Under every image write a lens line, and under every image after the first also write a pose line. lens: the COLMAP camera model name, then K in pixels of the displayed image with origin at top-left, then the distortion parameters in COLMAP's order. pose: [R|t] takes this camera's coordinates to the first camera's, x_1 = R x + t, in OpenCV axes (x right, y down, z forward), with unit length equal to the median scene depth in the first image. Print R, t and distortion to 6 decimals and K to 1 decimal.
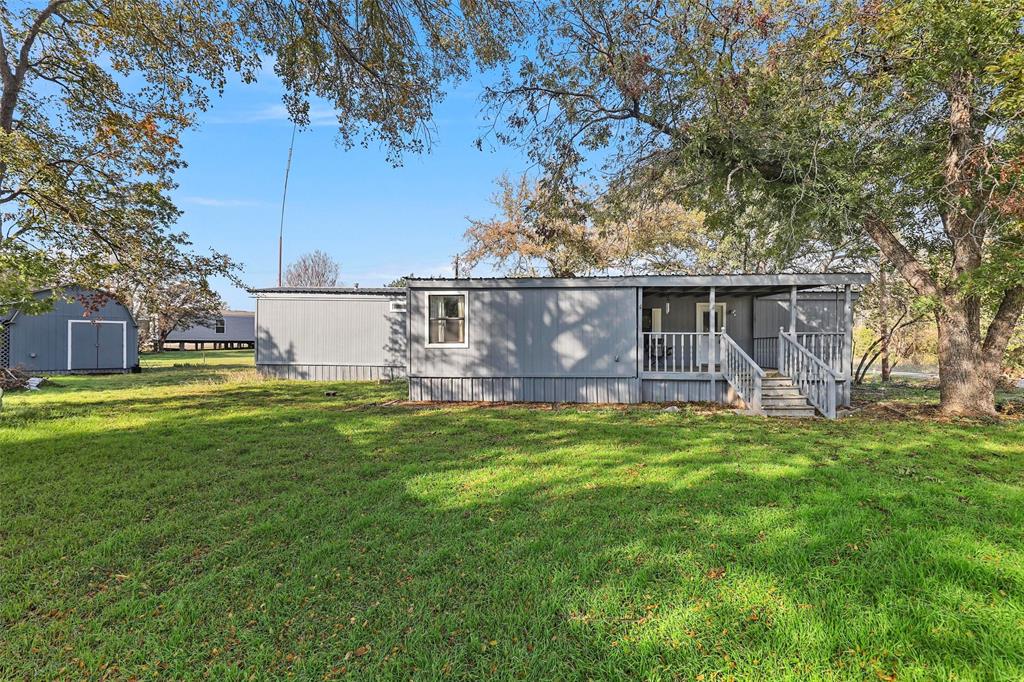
lens RADIAL K [[490.7, 0, 512.0], [0, 490.7, 341.0], [0, 0, 1]] dist [-0.001426, -0.000113]
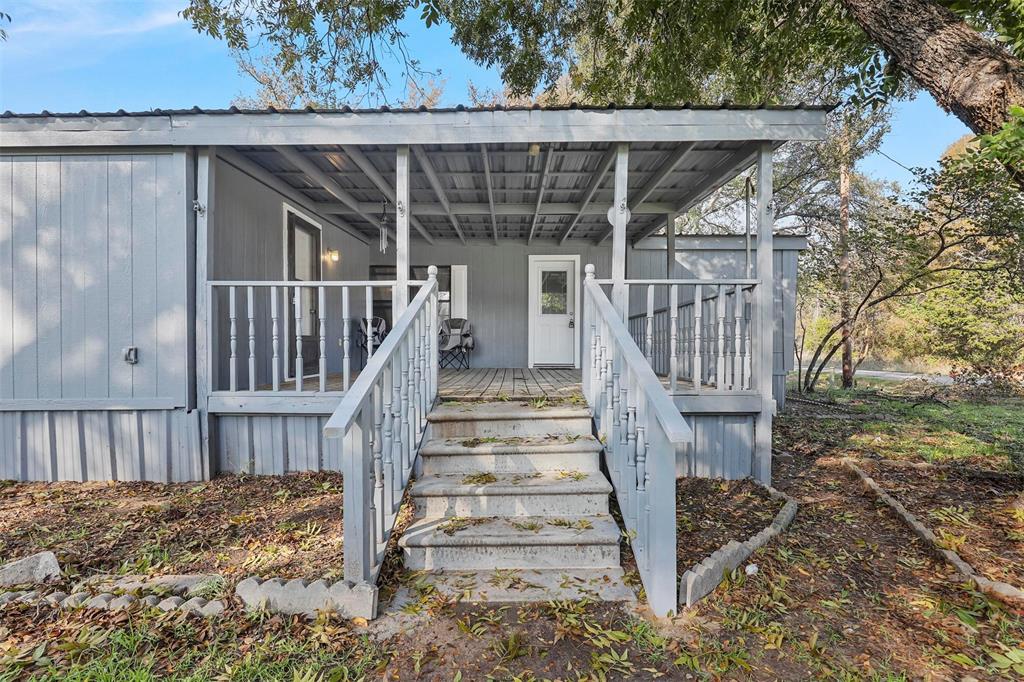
lens RADIAL K [[468.6, 0, 516.2], [0, 468.6, 345.3], [0, 0, 1]] dist [0.001846, 0.000250]
pose [[0.999038, -0.005828, 0.043453, 0.472438], [0.005368, 0.999929, 0.010685, 0.029828], [-0.043512, -0.010442, 0.998998, 0.638209]]
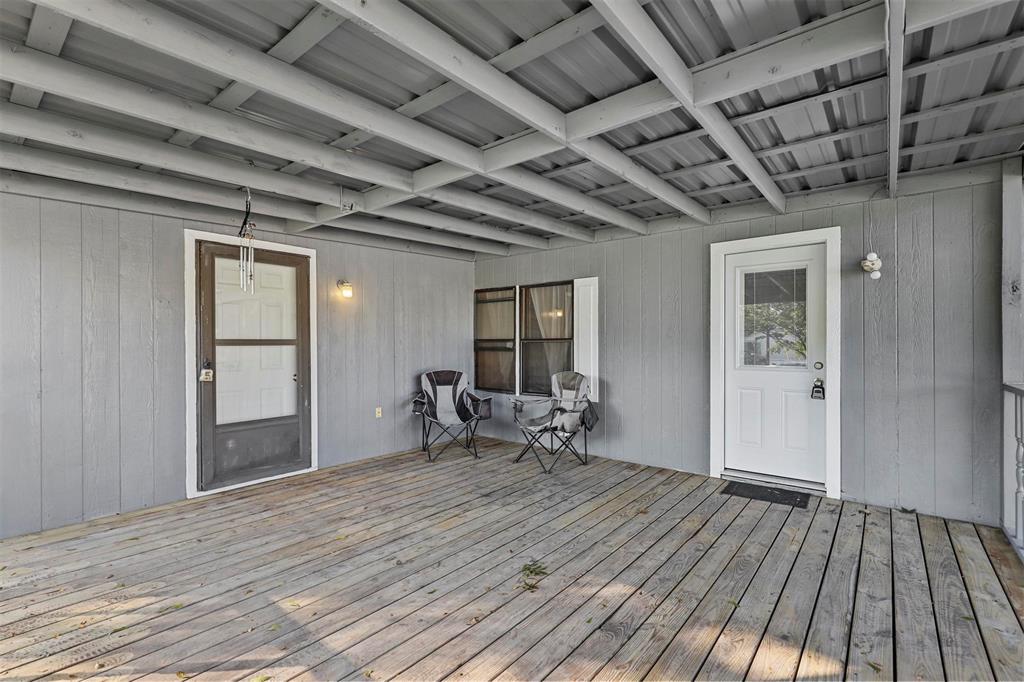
lens RADIAL K [[468.6, 0, 516.2], [0, 468.6, 345.3], [0, 0, 1]] dist [0.001846, 0.000250]
pose [[0.800569, -0.003078, -0.599233, 0.626137], [0.012000, 0.999869, 0.010895, -0.034544], [0.599121, -0.015913, 0.800500, 1.006712]]
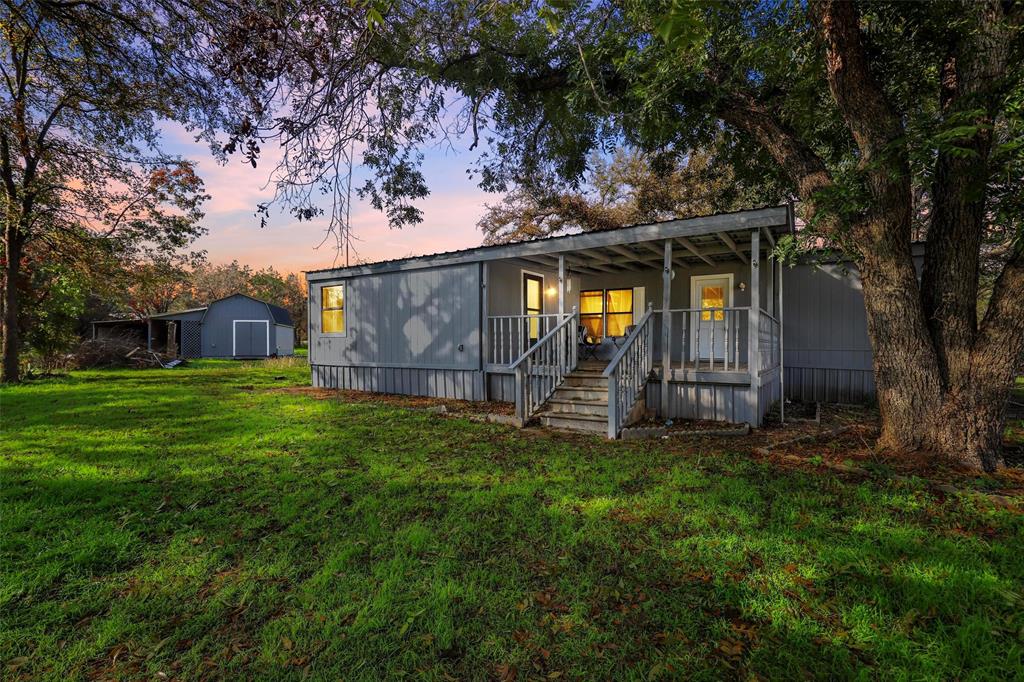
lens RADIAL K [[490.7, 0, 512.0], [0, 490.7, 341.0], [0, 0, 1]] dist [-0.001426, -0.000113]
pose [[0.871390, -0.005401, -0.490560, 0.710502], [0.009273, 0.999942, 0.005463, 0.022663], [0.490502, -0.009309, 0.871390, 0.282544]]
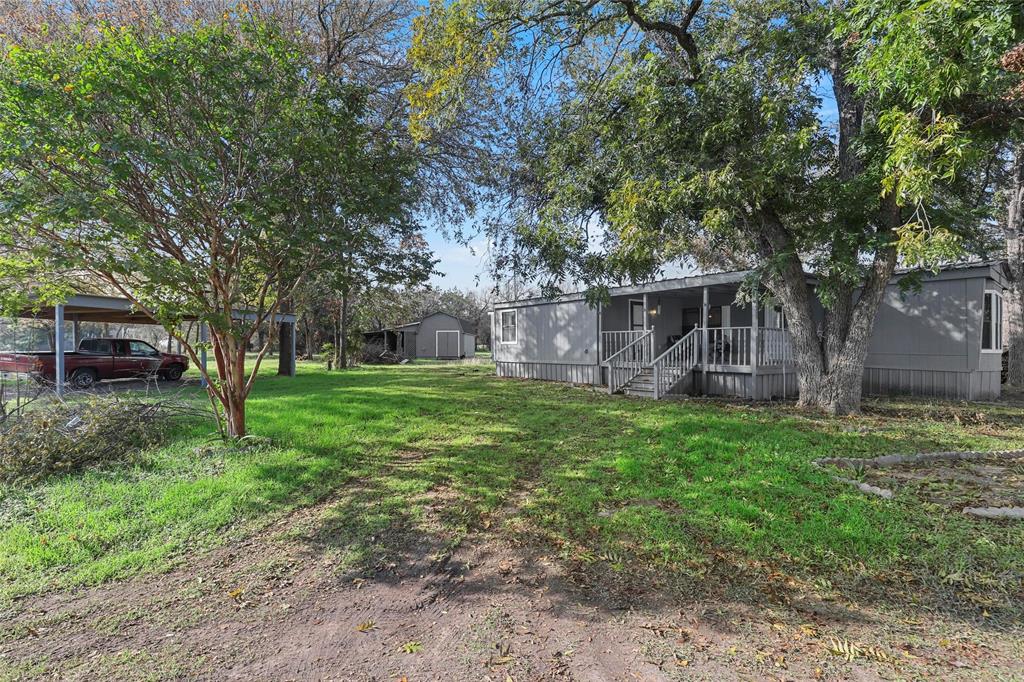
lens RADIAL K [[490.7, 0, 512.0], [0, 490.7, 341.0], [0, 0, 1]] dist [-0.001426, -0.000113]
pose [[0.673269, -0.011904, -0.739302, 1.088730], [0.012297, 0.999912, -0.004902, 0.013407], [0.739295, -0.005791, 0.673356, -0.096898]]
